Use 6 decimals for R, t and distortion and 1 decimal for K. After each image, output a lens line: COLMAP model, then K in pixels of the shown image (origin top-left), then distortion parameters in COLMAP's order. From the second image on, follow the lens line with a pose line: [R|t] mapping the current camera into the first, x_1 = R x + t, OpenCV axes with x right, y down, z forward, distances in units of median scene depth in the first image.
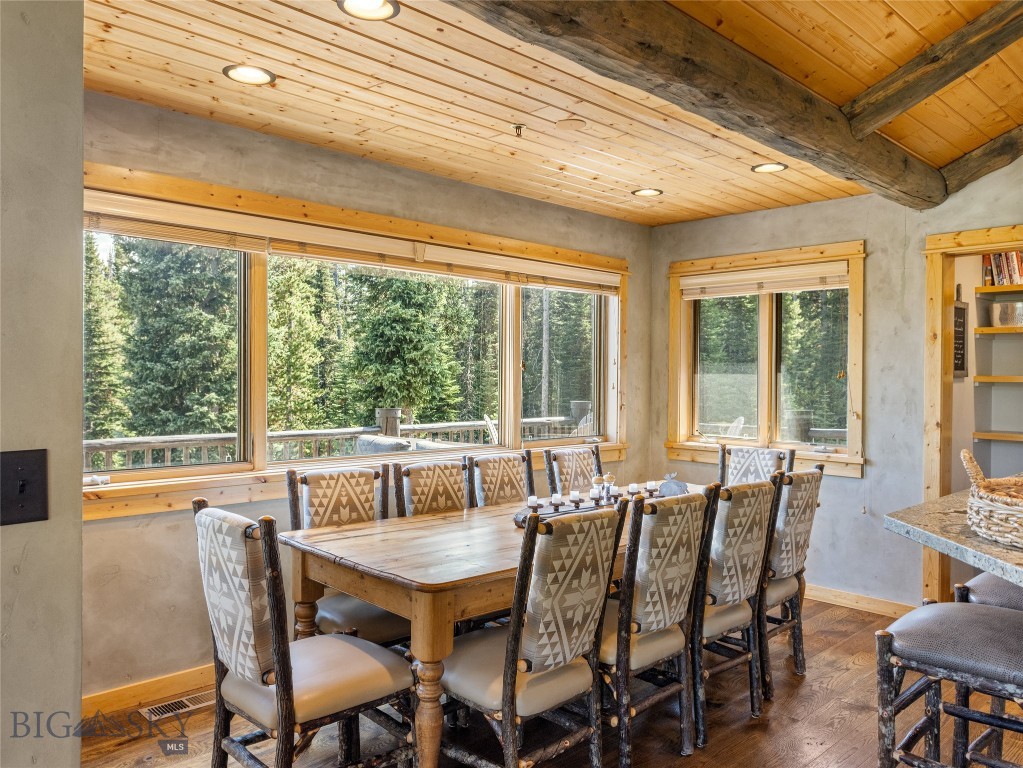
lens RADIAL K [[771.7, 0, 522.2], [0, 771.7, 383.0], [0, 0, 1]] dist [0.028181, -0.023761]
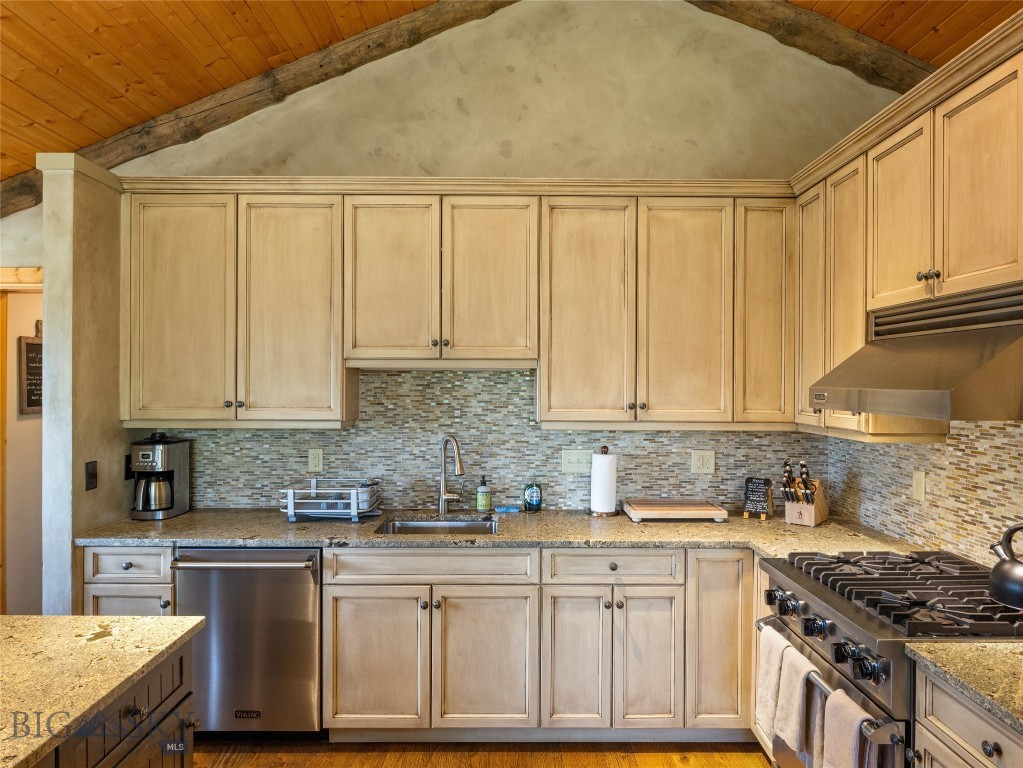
lens RADIAL K [[625.5, 0, 509.9], [0, 625.5, 381.9], [0, 0, 1]] dist [-0.007520, 0.002323]
pose [[0.692380, -0.005772, 0.721510, 0.437763], [0.009011, 0.999959, -0.000647, -0.045549], [-0.721477, 0.006950, 0.692403, 0.004131]]
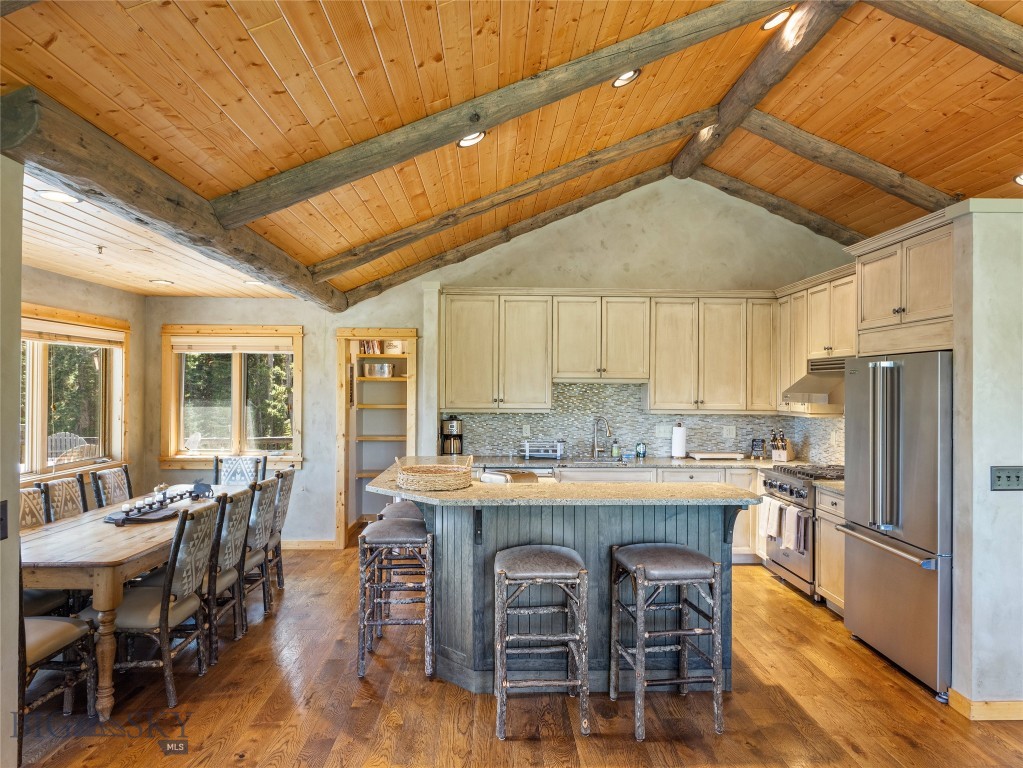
lens RADIAL K [[628.3, 0, 511.8], [0, 628.3, 381.9], [0, 0, 1]] dist [0.001444, -0.002623]
pose [[0.680986, 0.003980, 0.732286, -0.251997], [0.005534, 0.999929, -0.010581, -0.050053], [-0.732276, 0.011258, 0.680915, -0.258044]]
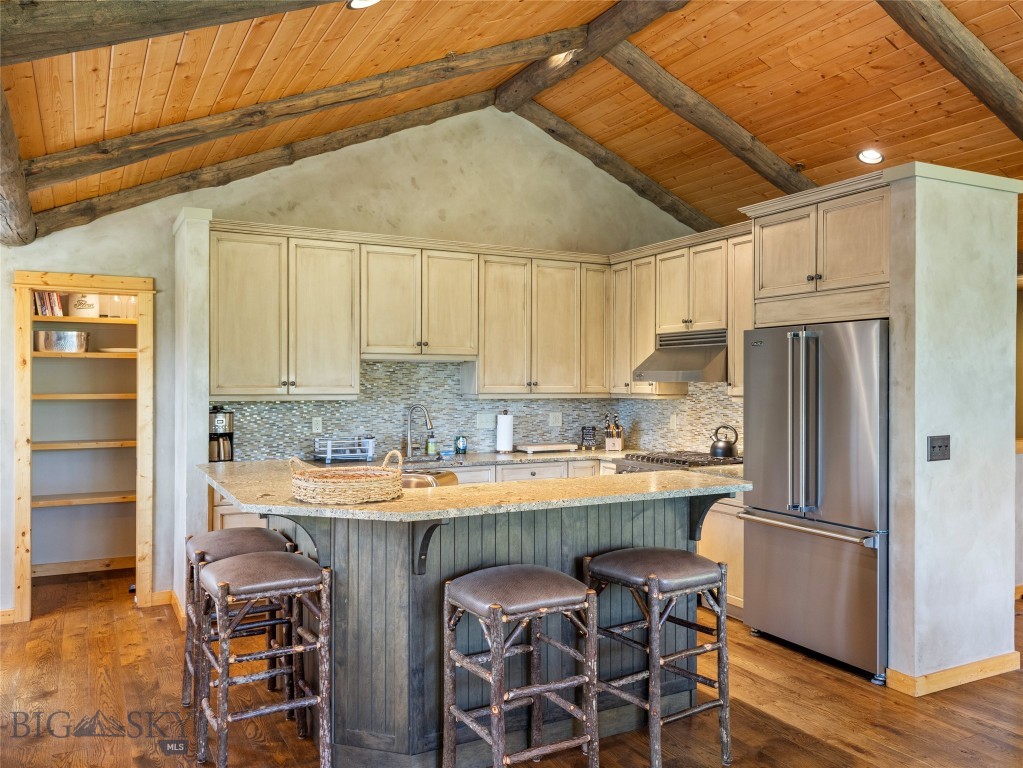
lens RADIAL K [[771.7, 0, 494.2], [0, 771.7, 381.8], [0, 0, 1]] dist [0.028181, -0.023761]
pose [[0.300724, -0.008288, 0.953675, -0.329032], [0.009960, 0.999935, 0.005550, -0.030687], [-0.953659, 0.007830, 0.300787, 0.018151]]
